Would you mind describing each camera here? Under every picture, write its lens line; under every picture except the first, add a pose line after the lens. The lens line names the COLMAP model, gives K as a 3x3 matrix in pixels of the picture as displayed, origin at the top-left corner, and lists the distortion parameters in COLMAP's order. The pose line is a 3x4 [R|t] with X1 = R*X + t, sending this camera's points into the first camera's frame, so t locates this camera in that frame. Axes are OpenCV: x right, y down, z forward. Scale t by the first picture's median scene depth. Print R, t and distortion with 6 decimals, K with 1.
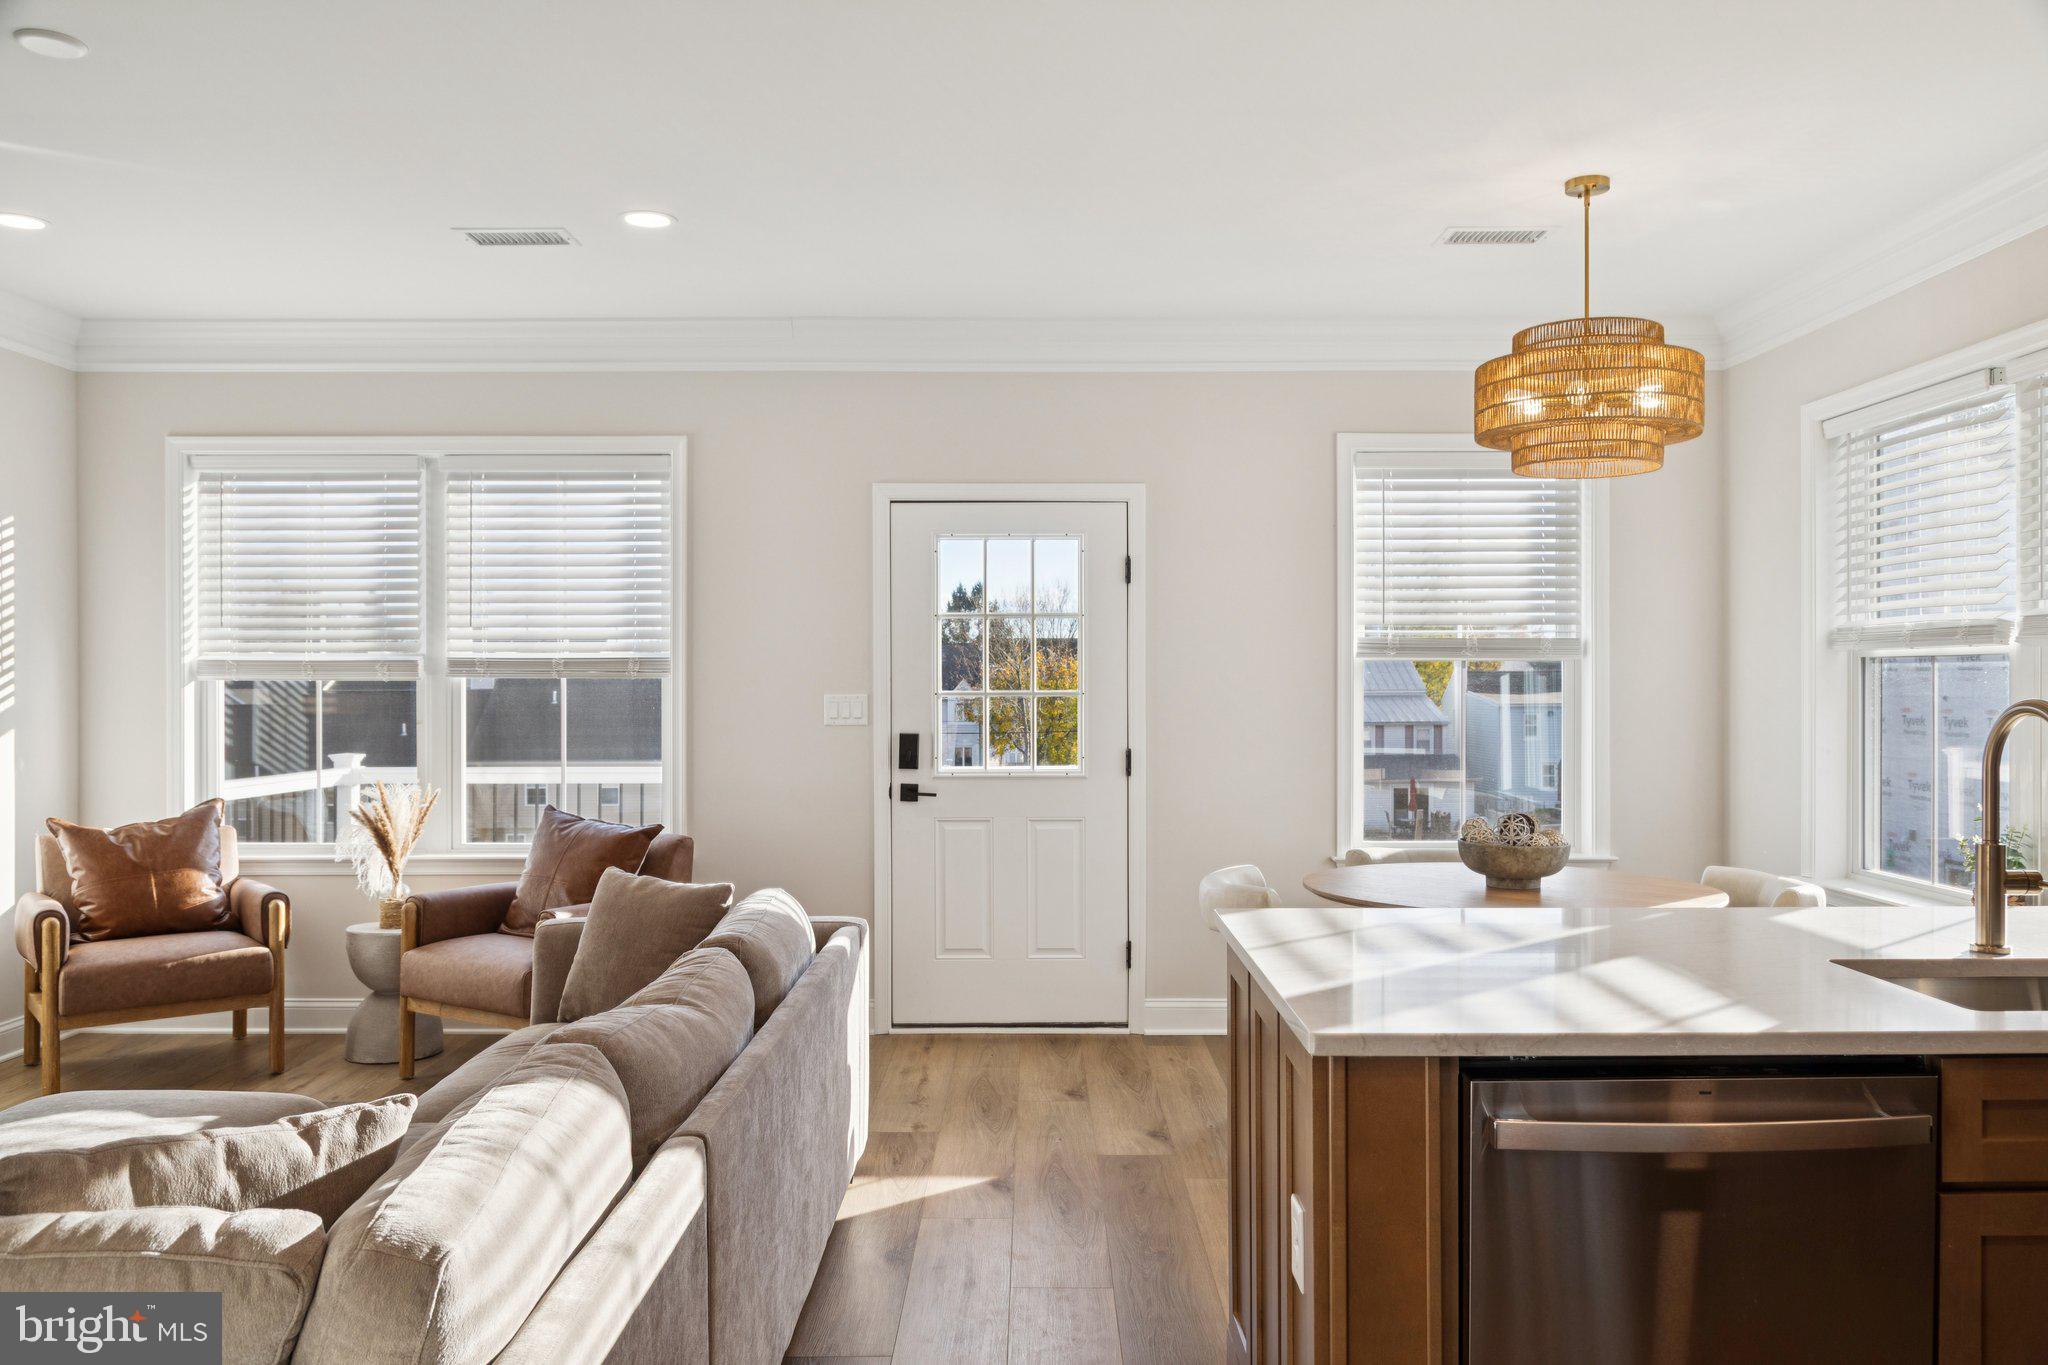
lens RADIAL K [[1537.6, 0, 1025.5], [0, 1537.6, 691.7], [0, 0, 1]] dist [-0.012446, 0.000090]
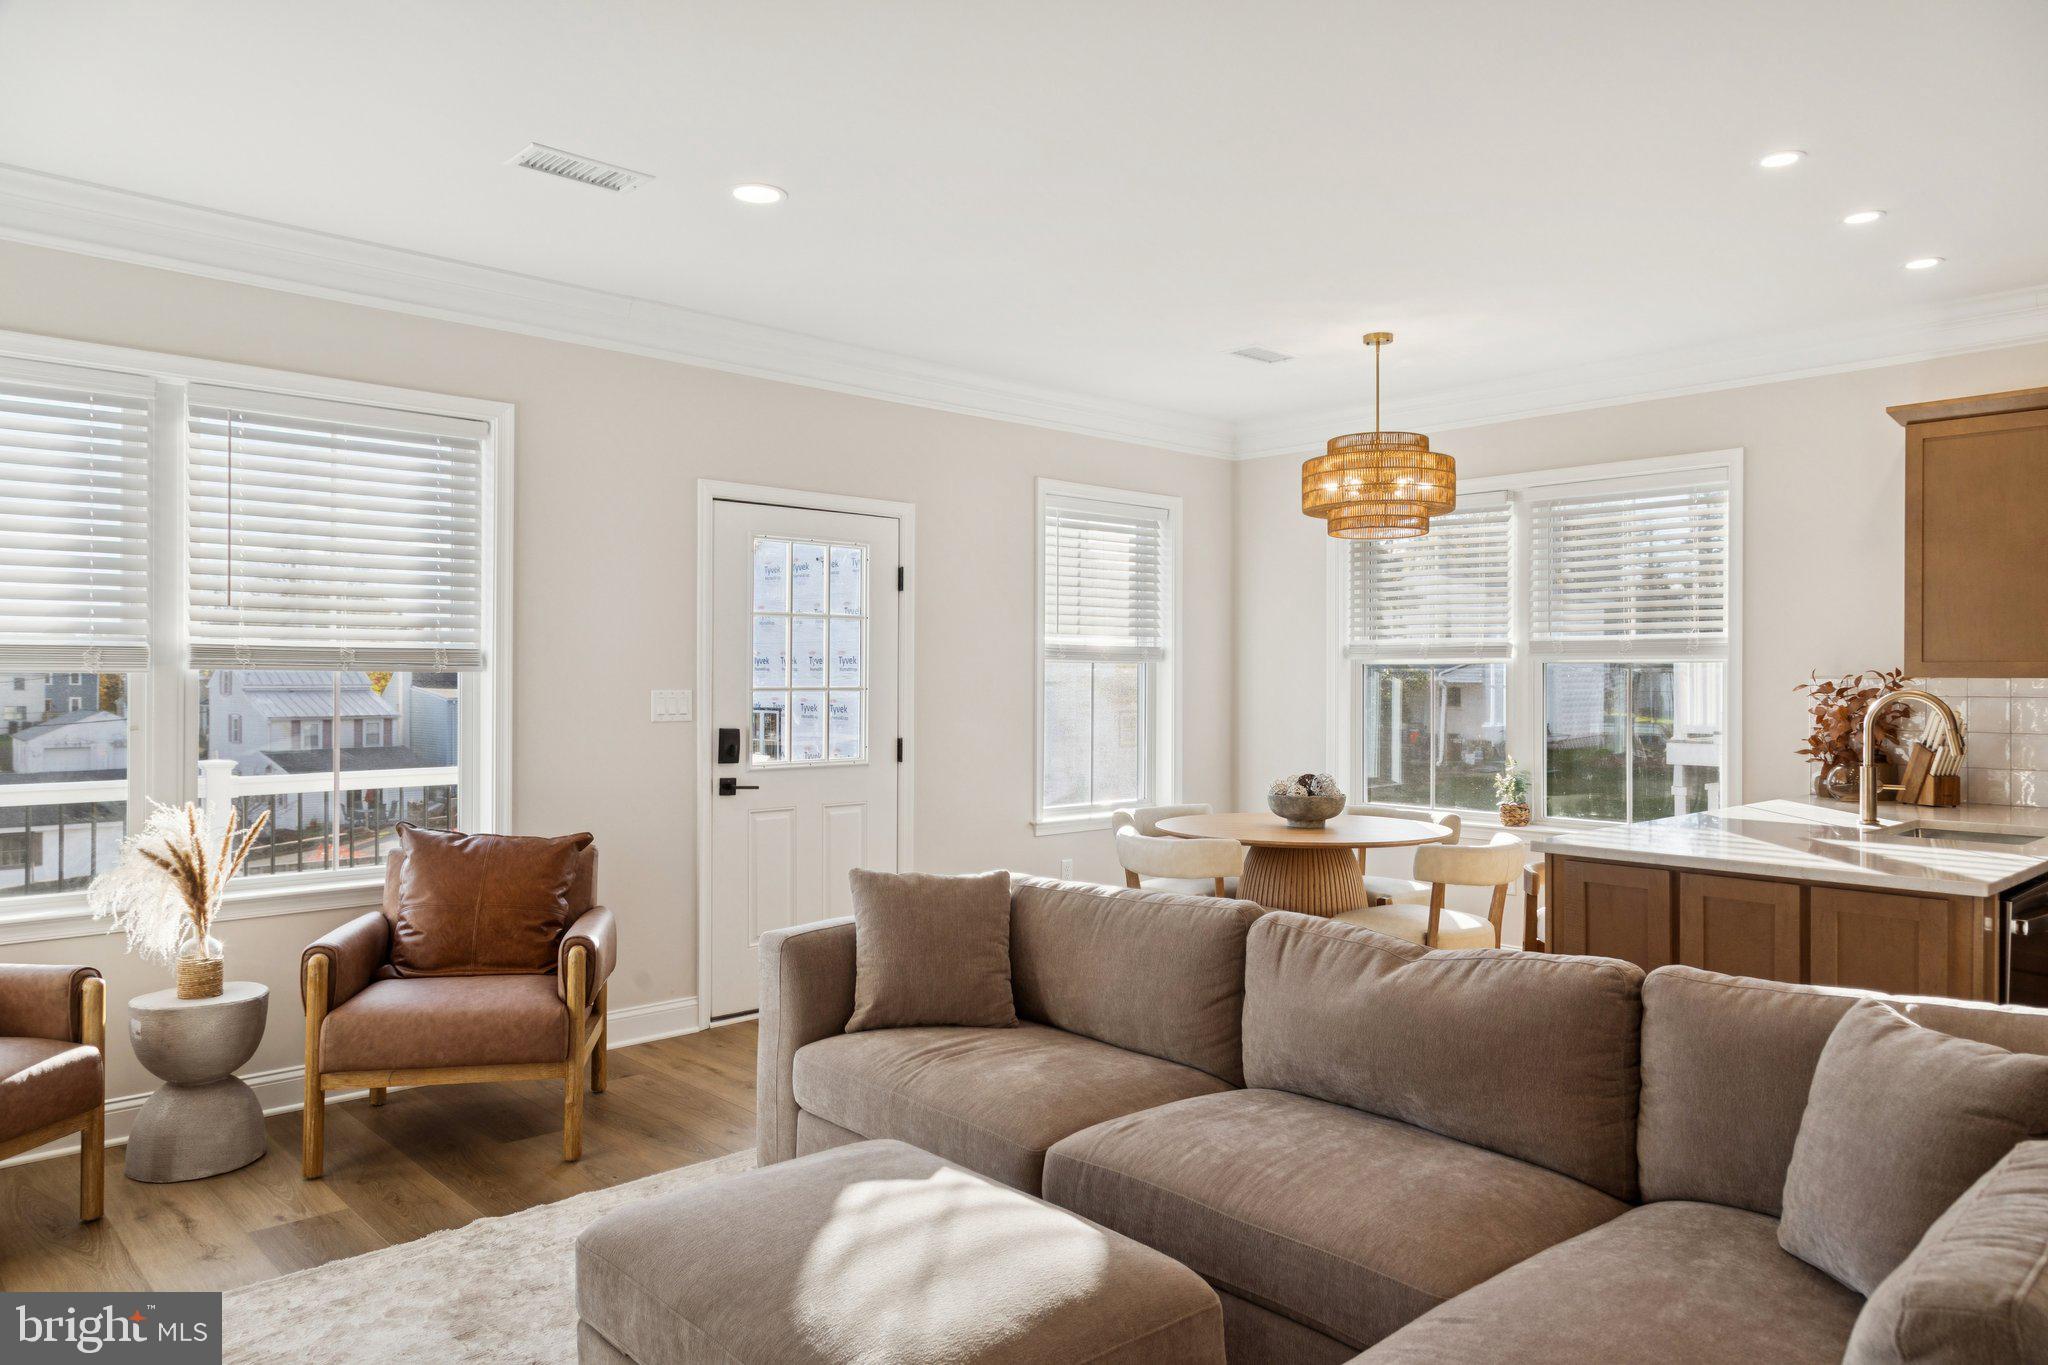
lens RADIAL K [[1380.3, 0, 1039.4], [0, 1380.3, 659.5], [0, 0, 1]] dist [0.008463, -0.003041]
pose [[0.727998, 0.012766, 0.685460, -0.551140], [0.000595, 0.999814, -0.019252, -0.000400], [-0.685579, 0.014423, 0.727855, 0.196865]]
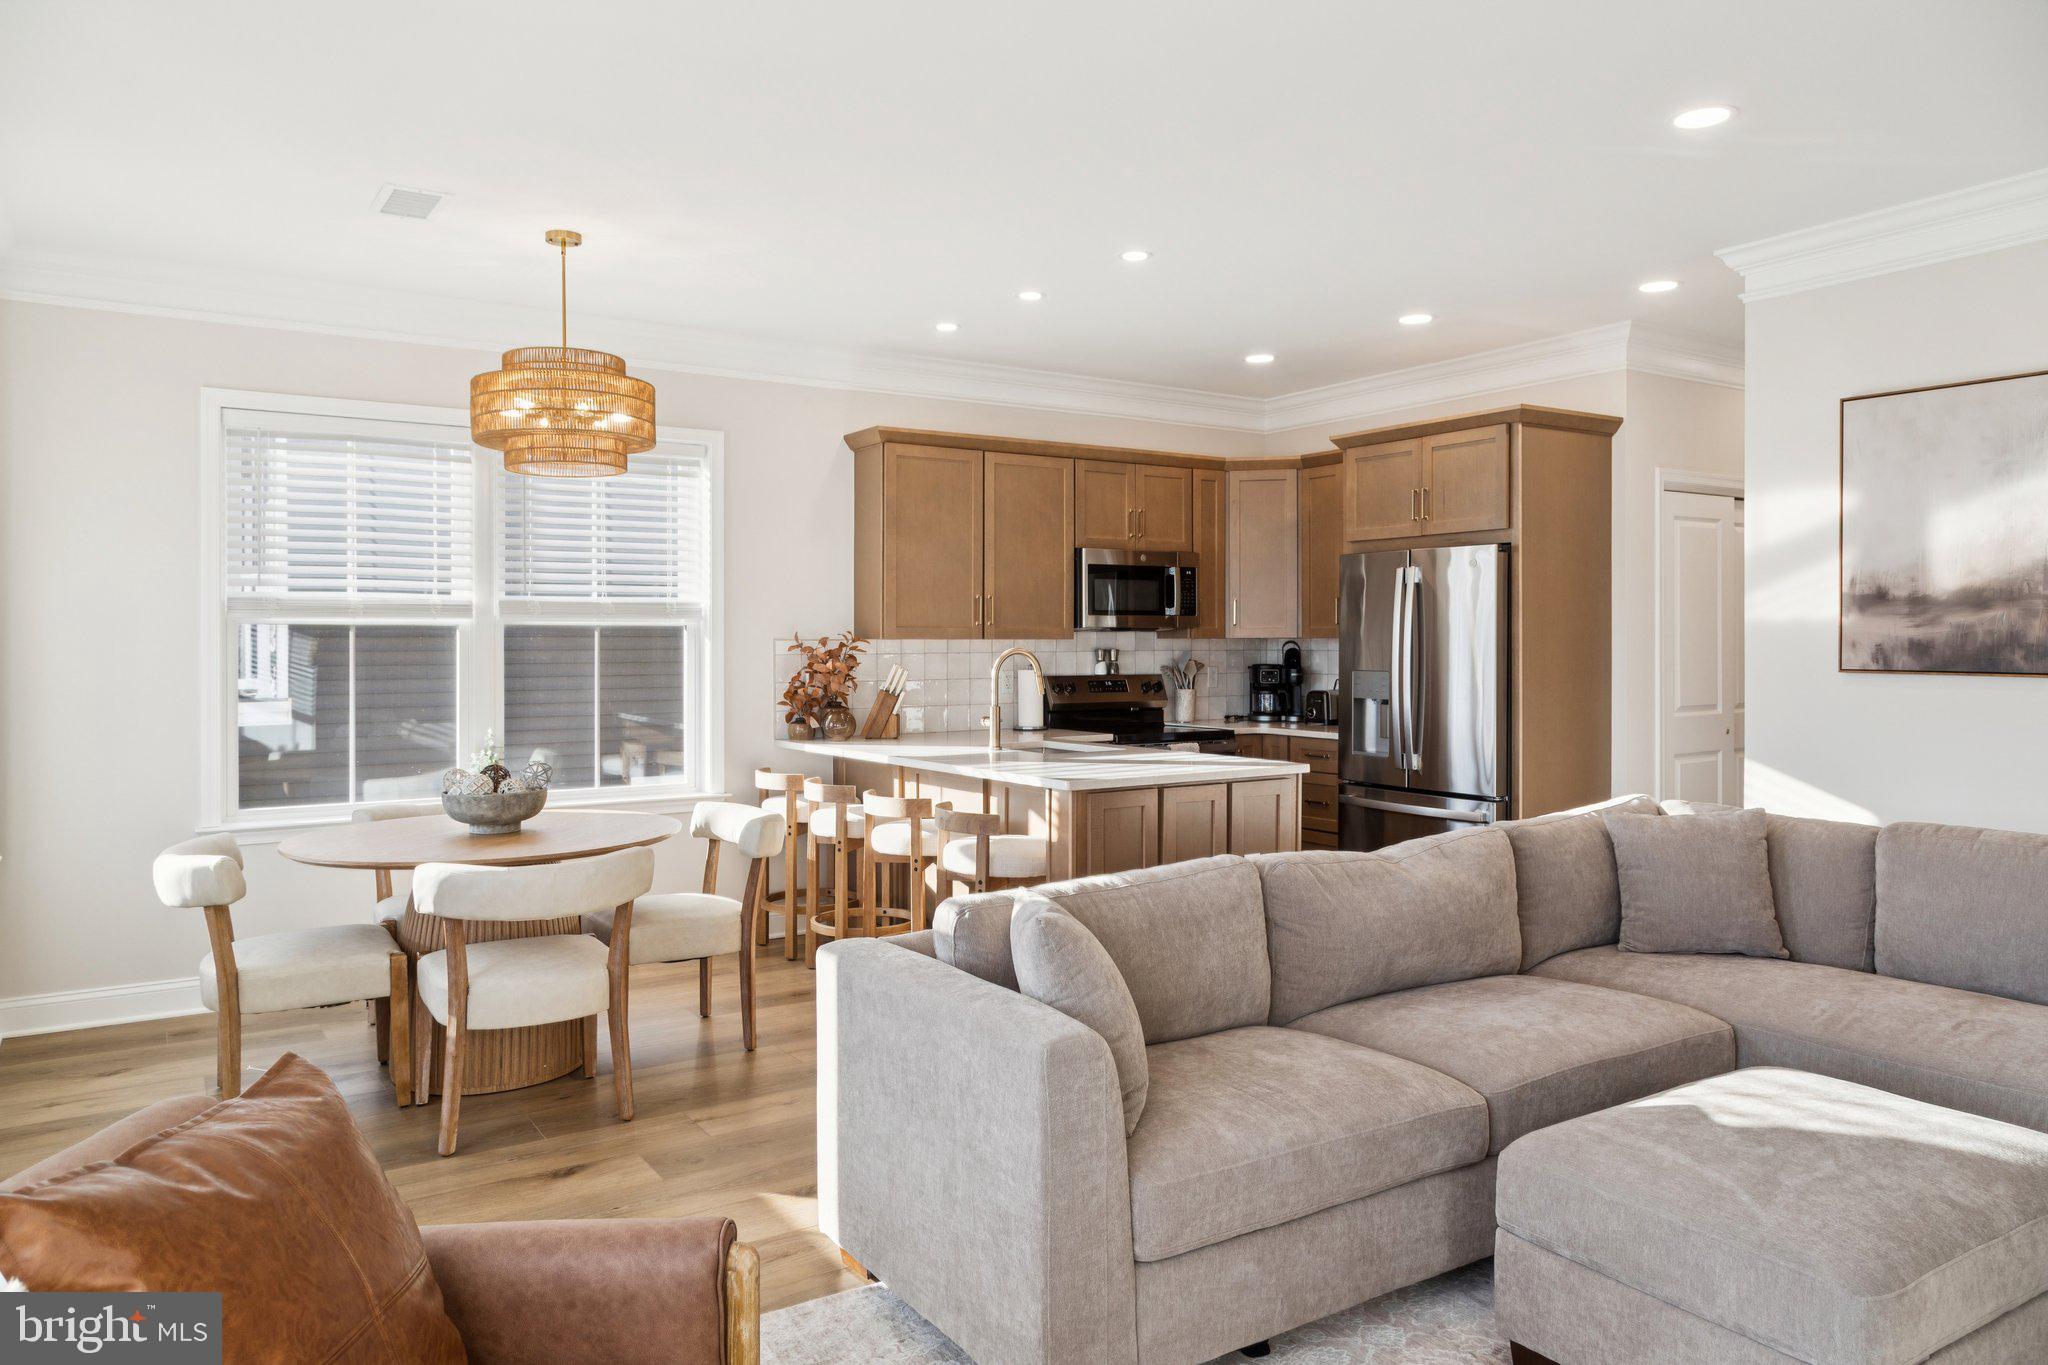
lens RADIAL K [[1366.3, 0, 1022.4], [0, 1366.3, 628.0], [0, 0, 1]] dist [0.002058, -0.001327]
pose [[-0.547558, 0.012613, 0.836673, -0.541580], [0.010554, 0.999911, -0.008166, -0.004355], [-0.836701, 0.004359, -0.547642, 0.934495]]
